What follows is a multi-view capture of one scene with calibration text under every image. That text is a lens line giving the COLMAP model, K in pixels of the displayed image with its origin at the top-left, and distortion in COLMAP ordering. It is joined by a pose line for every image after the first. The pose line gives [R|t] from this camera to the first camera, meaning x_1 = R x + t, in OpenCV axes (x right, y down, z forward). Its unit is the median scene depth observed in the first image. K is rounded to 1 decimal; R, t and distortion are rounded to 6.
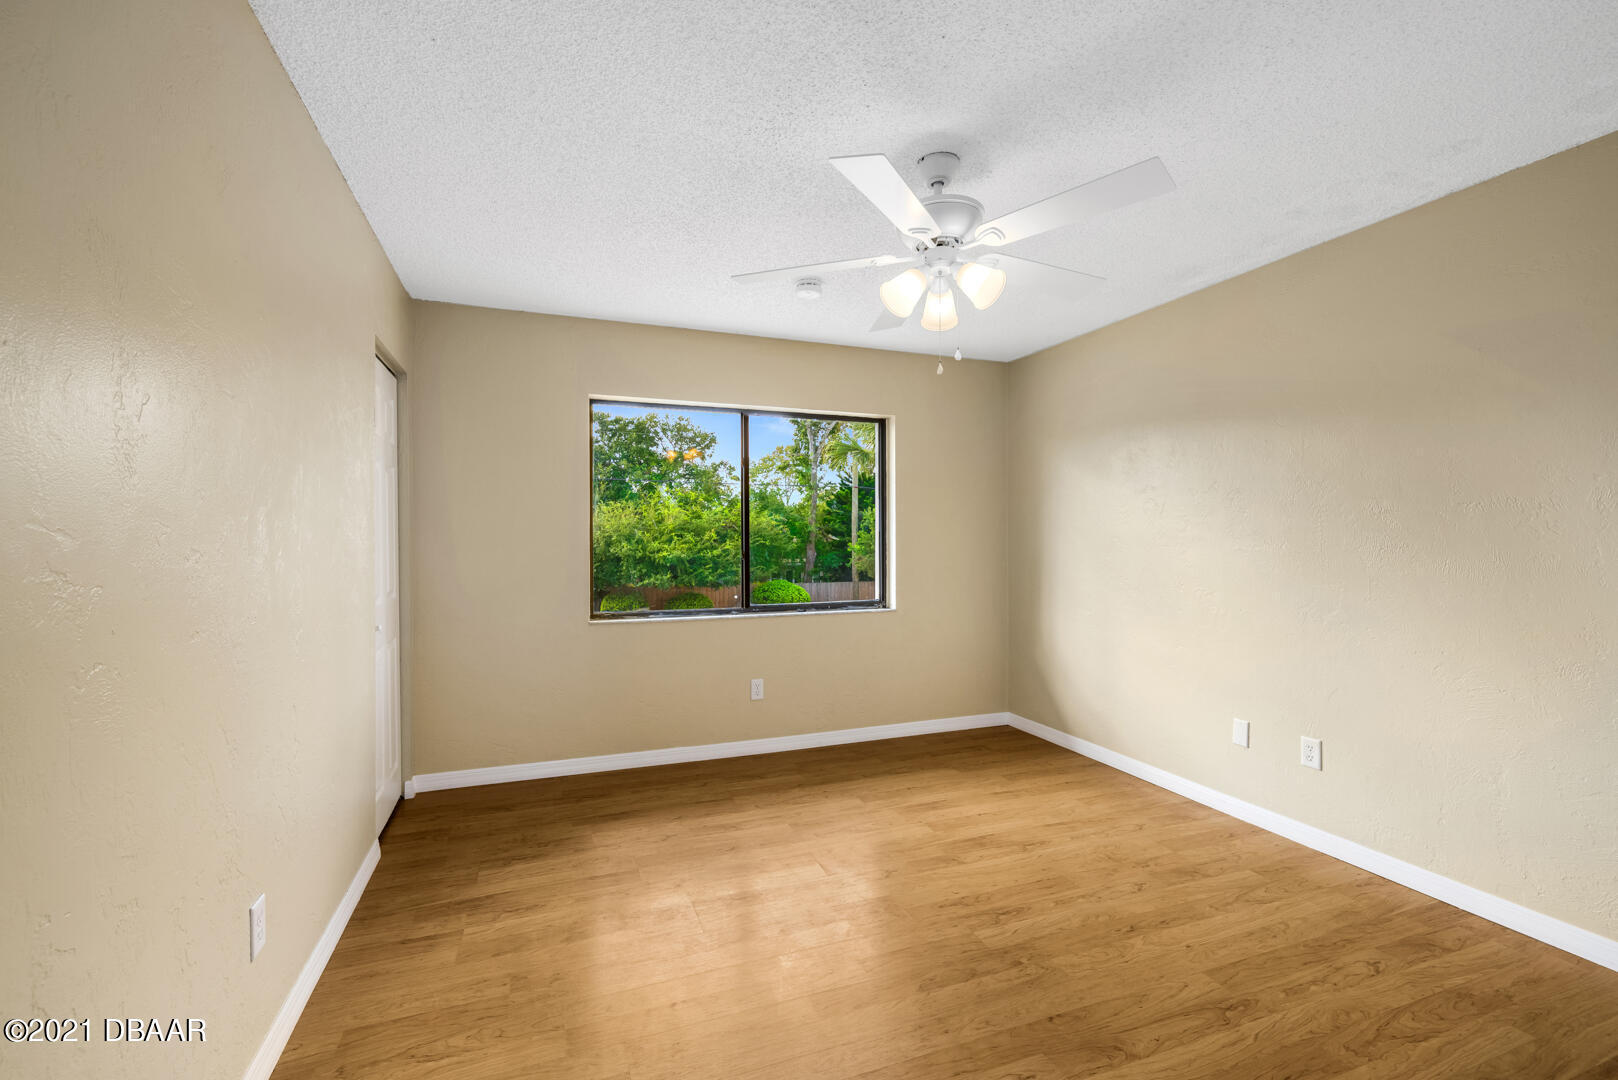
lens RADIAL K [[665.4, 0, 800.7], [0, 665.4, 544.2], [0, 0, 1]] dist [-0.000132, -0.000551]
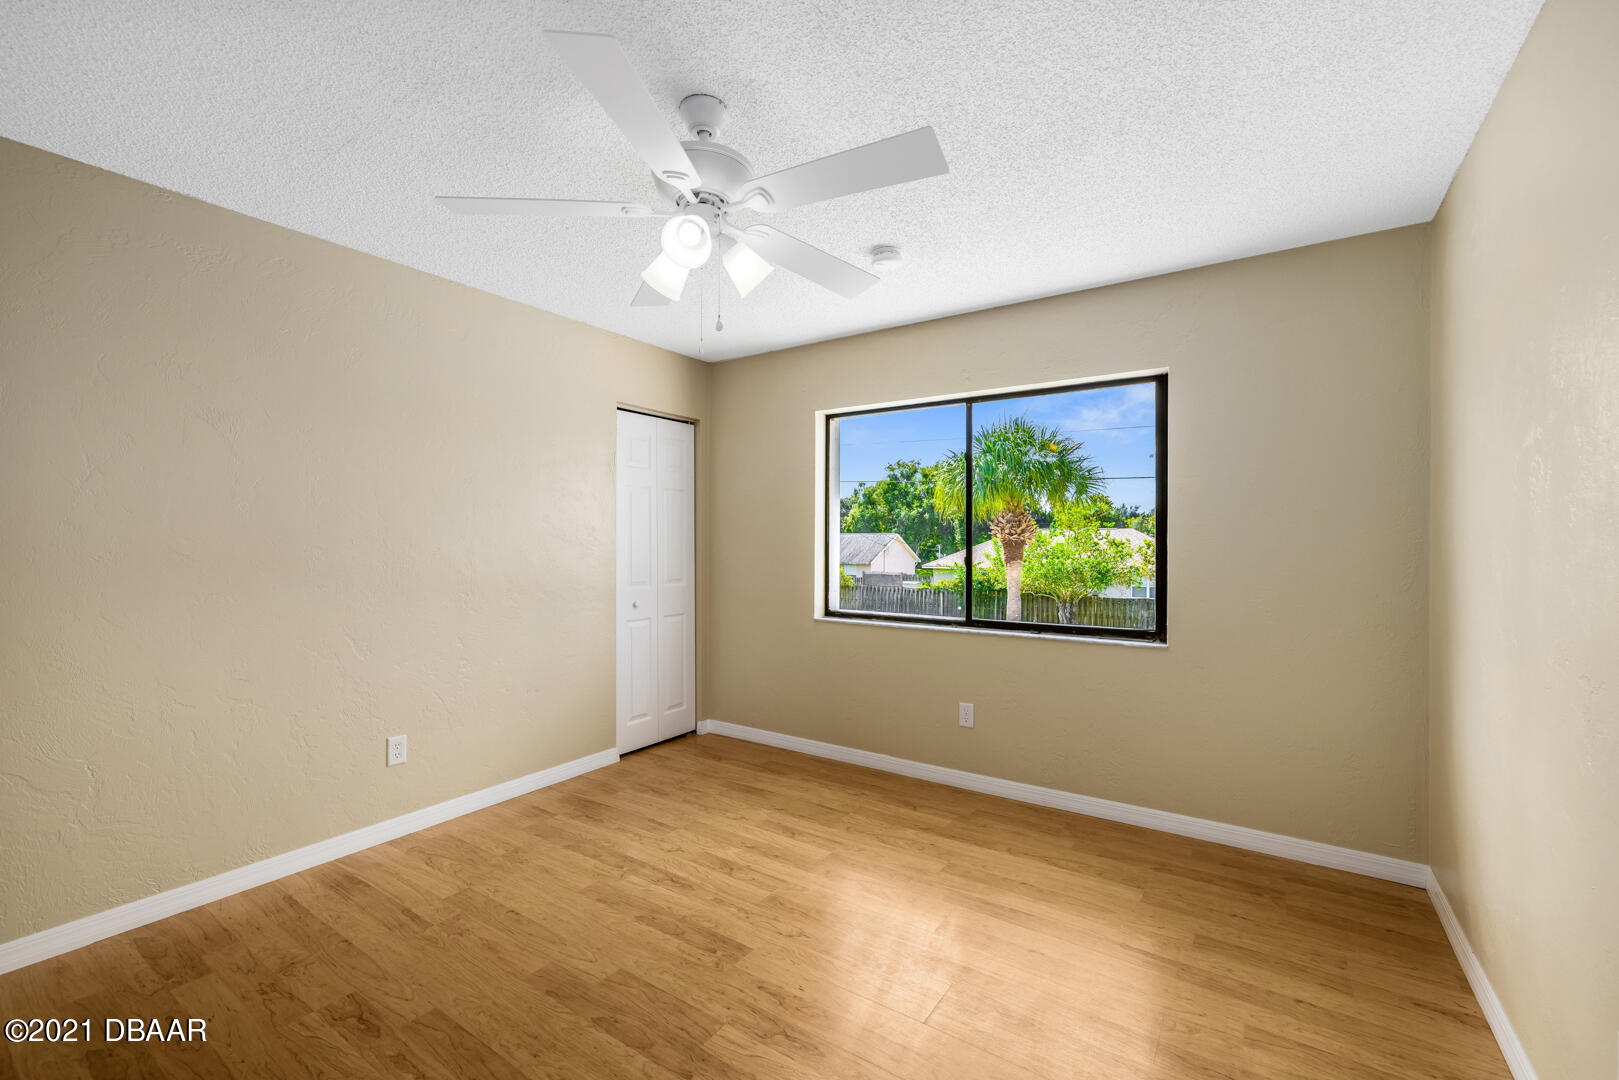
lens RADIAL K [[665.8, 0, 814.2], [0, 665.8, 537.5], [0, 0, 1]] dist [-0.000132, -0.000551]
pose [[0.589855, -0.002085, -0.807506, 0.591592], [-0.008894, 0.999919, -0.009078, -0.006441], [0.807460, 0.012537, 0.589789, 0.356667]]
